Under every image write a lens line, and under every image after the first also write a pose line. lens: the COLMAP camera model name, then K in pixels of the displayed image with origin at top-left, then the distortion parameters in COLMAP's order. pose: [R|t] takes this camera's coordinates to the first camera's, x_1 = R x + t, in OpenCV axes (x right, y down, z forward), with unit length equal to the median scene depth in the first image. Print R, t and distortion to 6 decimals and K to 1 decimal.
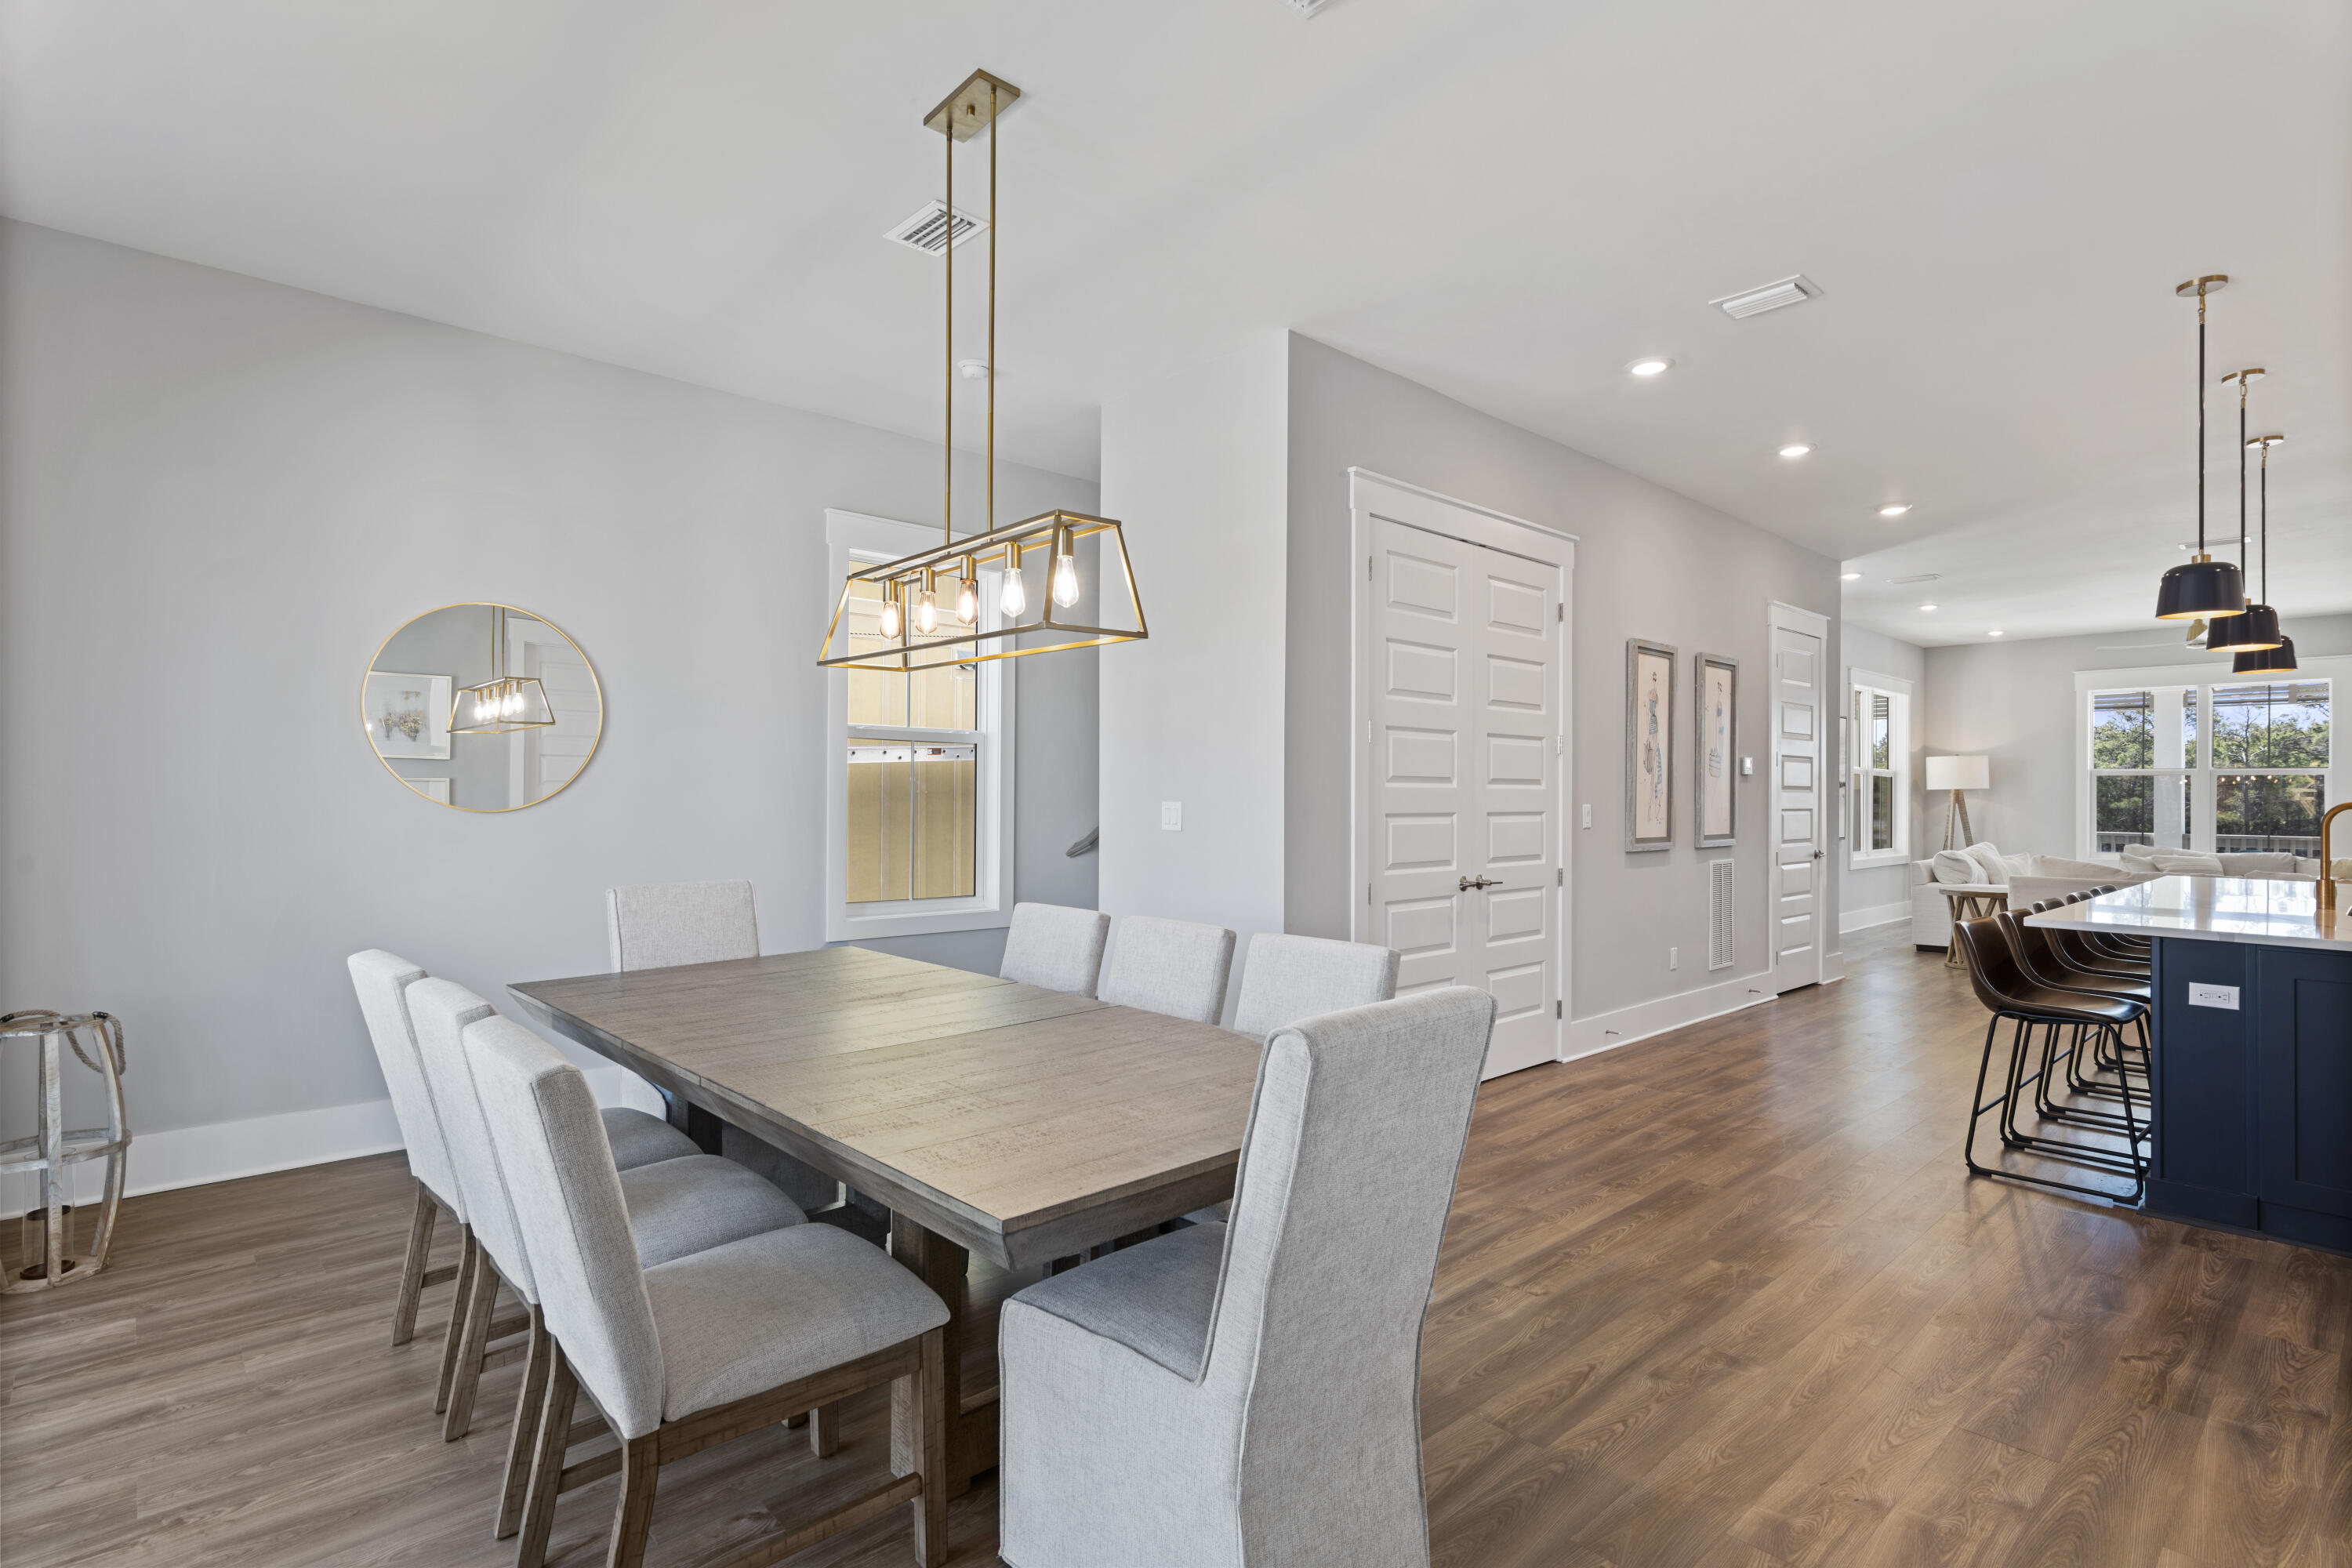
lens RADIAL K [[1147.8, 0, 1163.5], [0, 1147.8, 777.0], [0, 0, 1]] dist [0.005307, -0.000516]
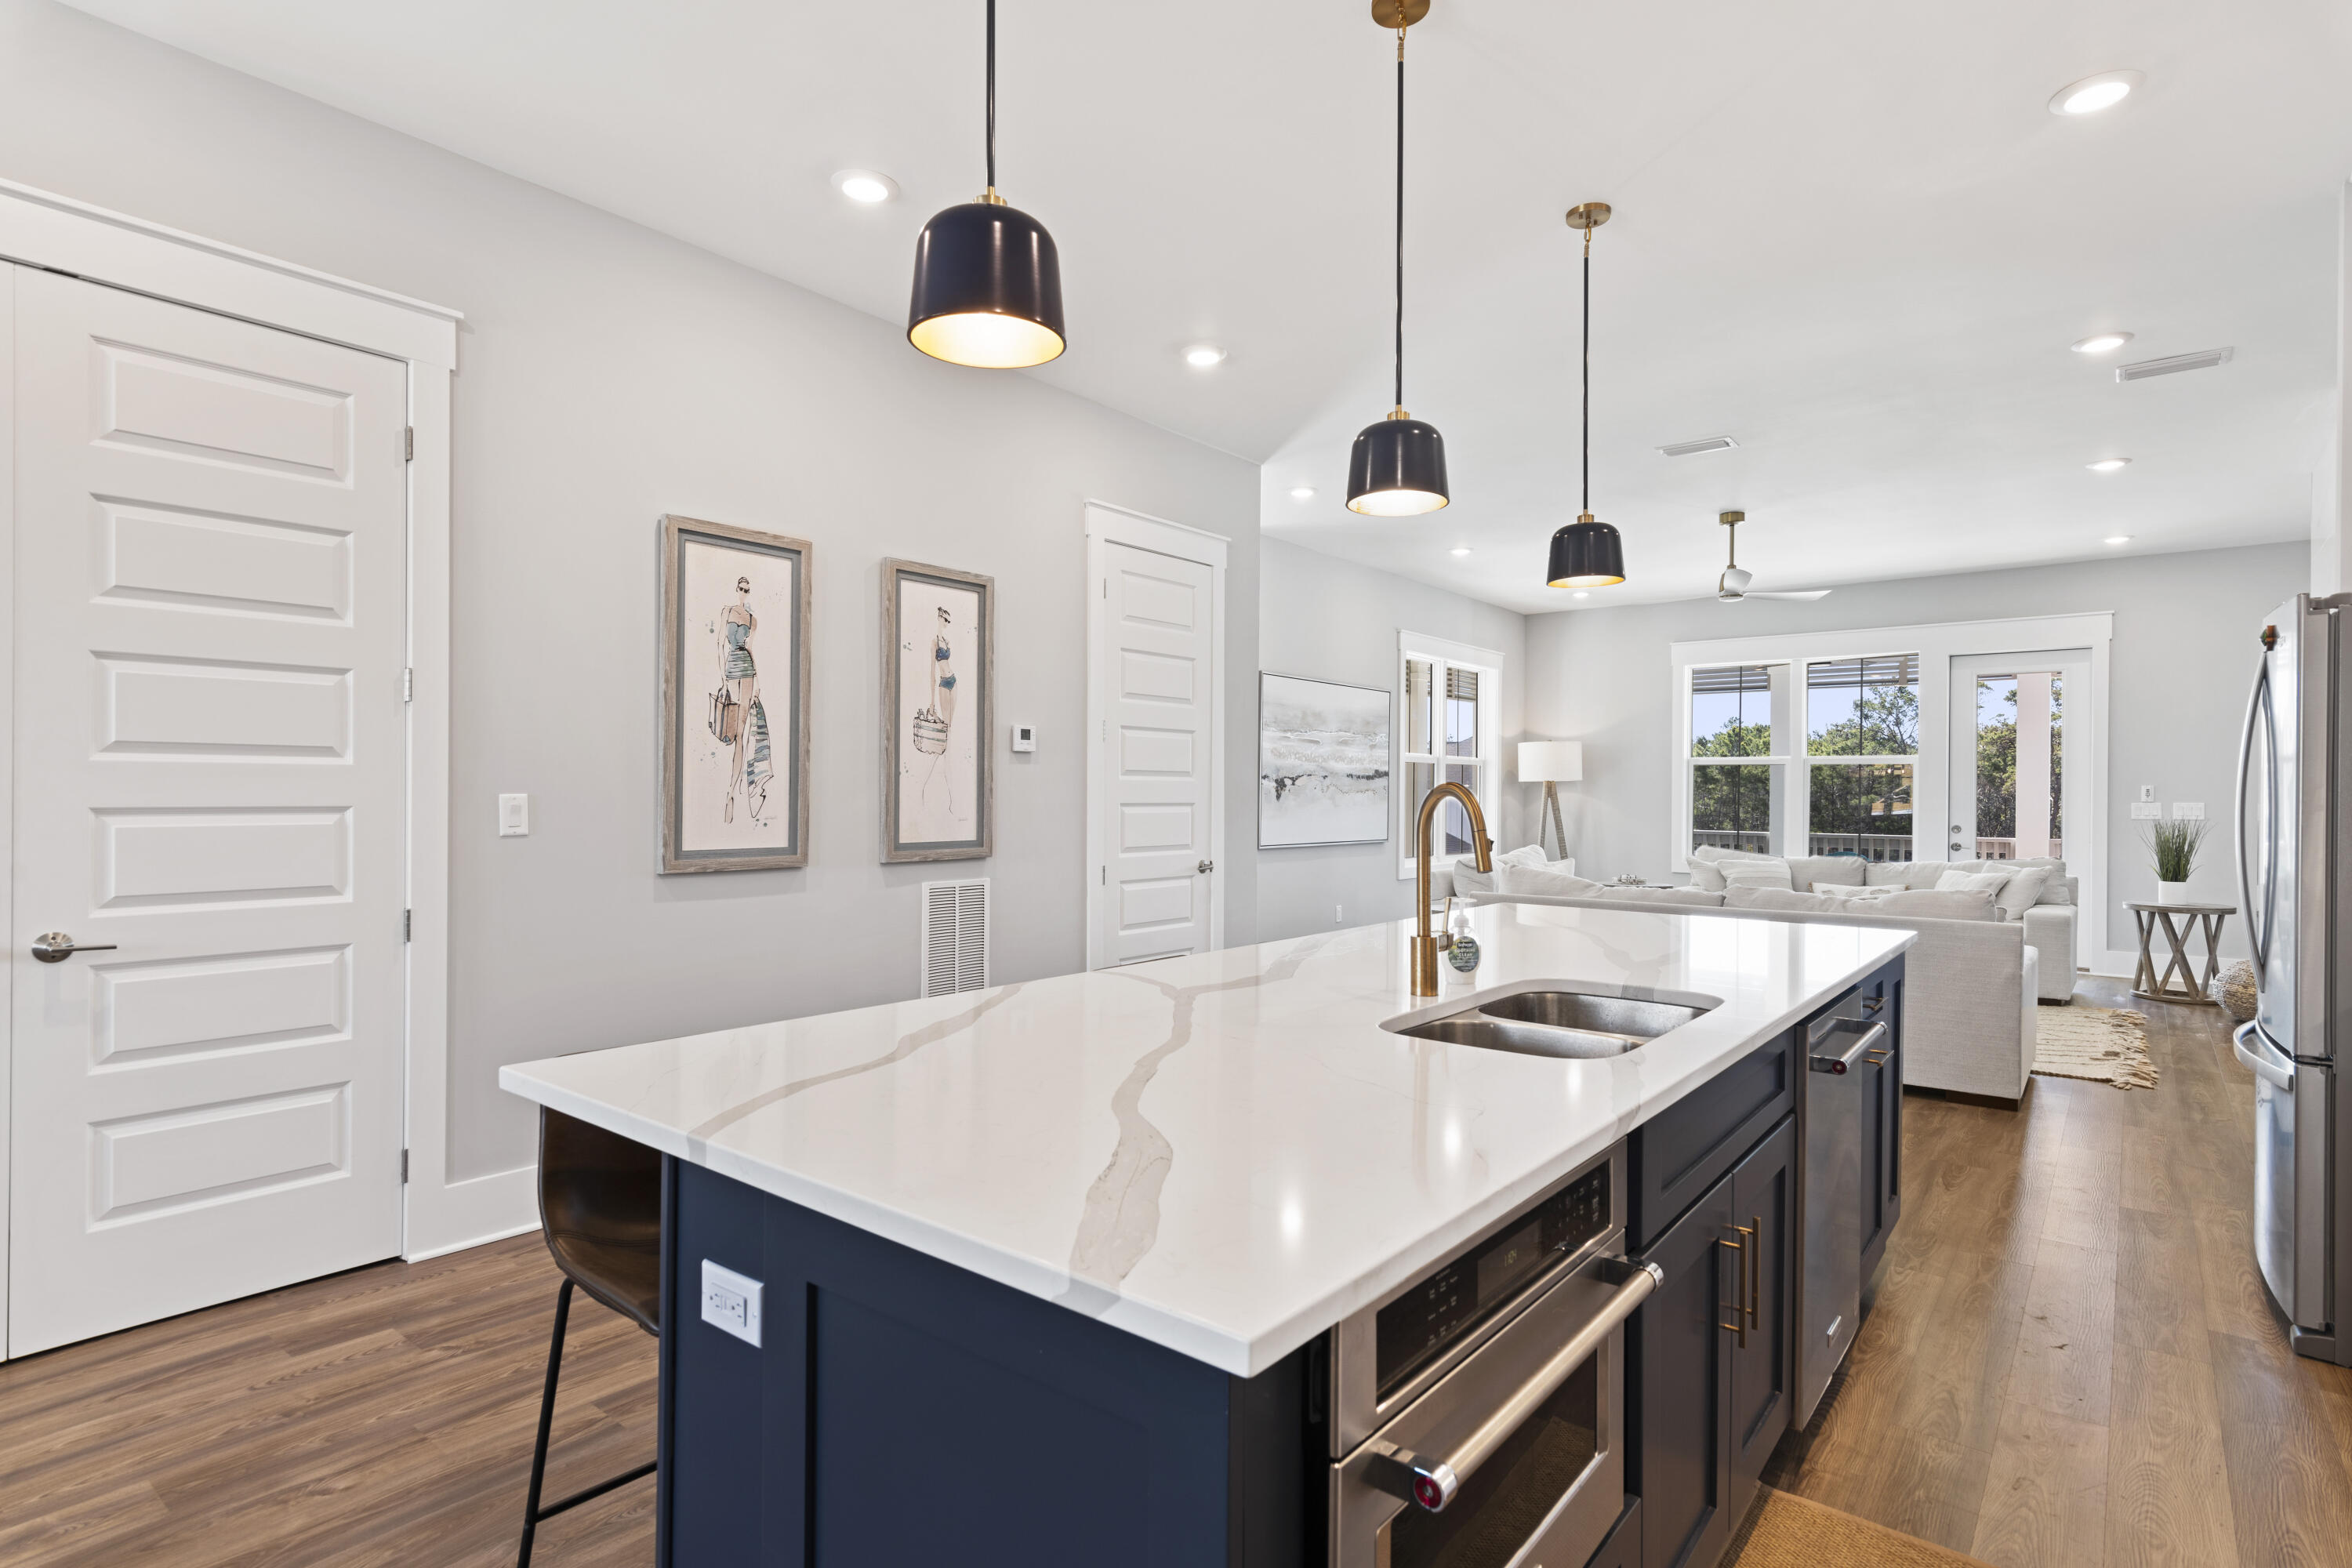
lens RADIAL K [[1147.8, 0, 1166.8], [0, 1147.8, 797.4], [0, 0, 1]] dist [0.005307, -0.000516]
pose [[0.992782, -0.002554, 0.119903, 0.531762], [0.000514, 0.999855, 0.017047, 0.013550], [-0.119929, -0.016862, 0.992639, 0.339764]]
